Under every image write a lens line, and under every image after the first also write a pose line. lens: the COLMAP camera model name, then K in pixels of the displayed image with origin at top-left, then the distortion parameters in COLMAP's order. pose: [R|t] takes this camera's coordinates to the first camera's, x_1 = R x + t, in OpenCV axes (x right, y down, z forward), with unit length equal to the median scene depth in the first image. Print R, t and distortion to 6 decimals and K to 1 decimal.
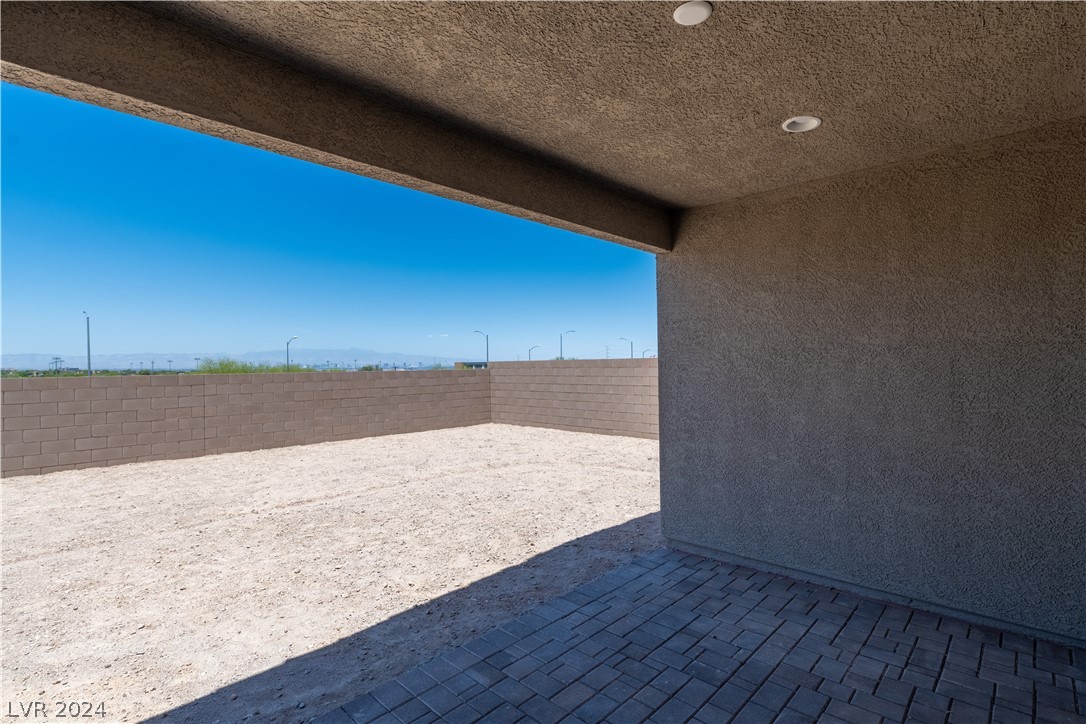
lens RADIAL K [[520.0, 0, 543.0], [0, 520.0, 362.0], [0, 0, 1]] dist [-0.002498, -0.000843]
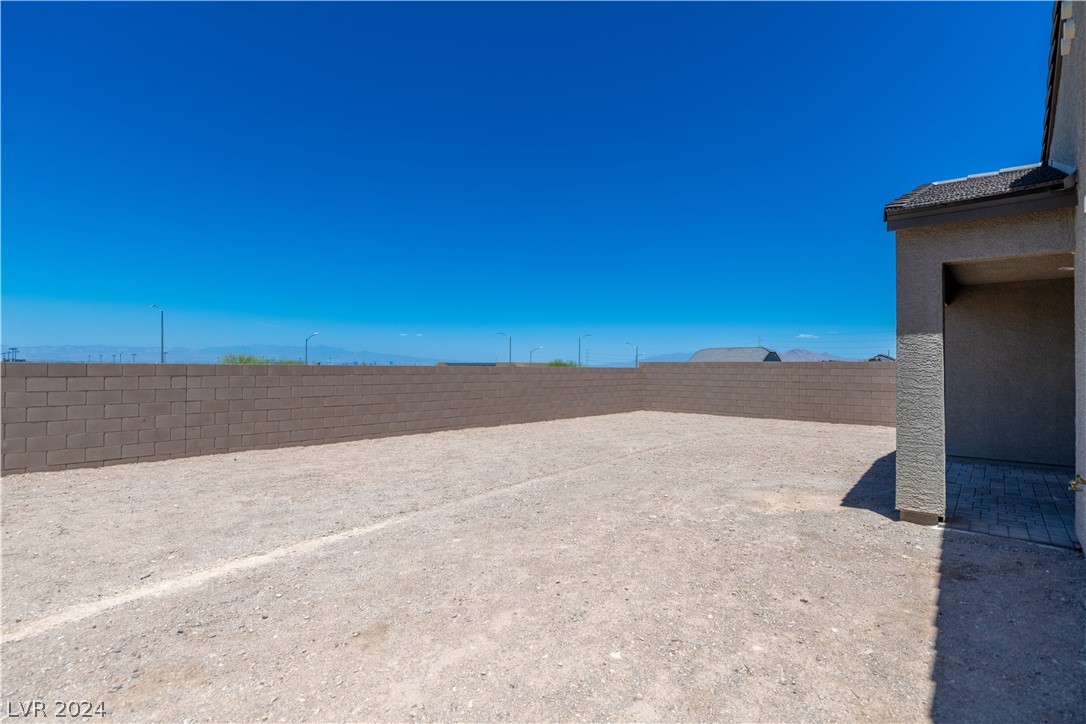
lens RADIAL K [[531.8, 0, 543.0], [0, 531.8, 362.0], [0, 0, 1]] dist [0.001235, 0.000248]
pose [[0.998053, 0.022063, 0.058333, -0.446489], [-0.021807, 0.999750, -0.005025, 0.012430], [-0.058430, 0.003743, 0.998285, -0.291419]]
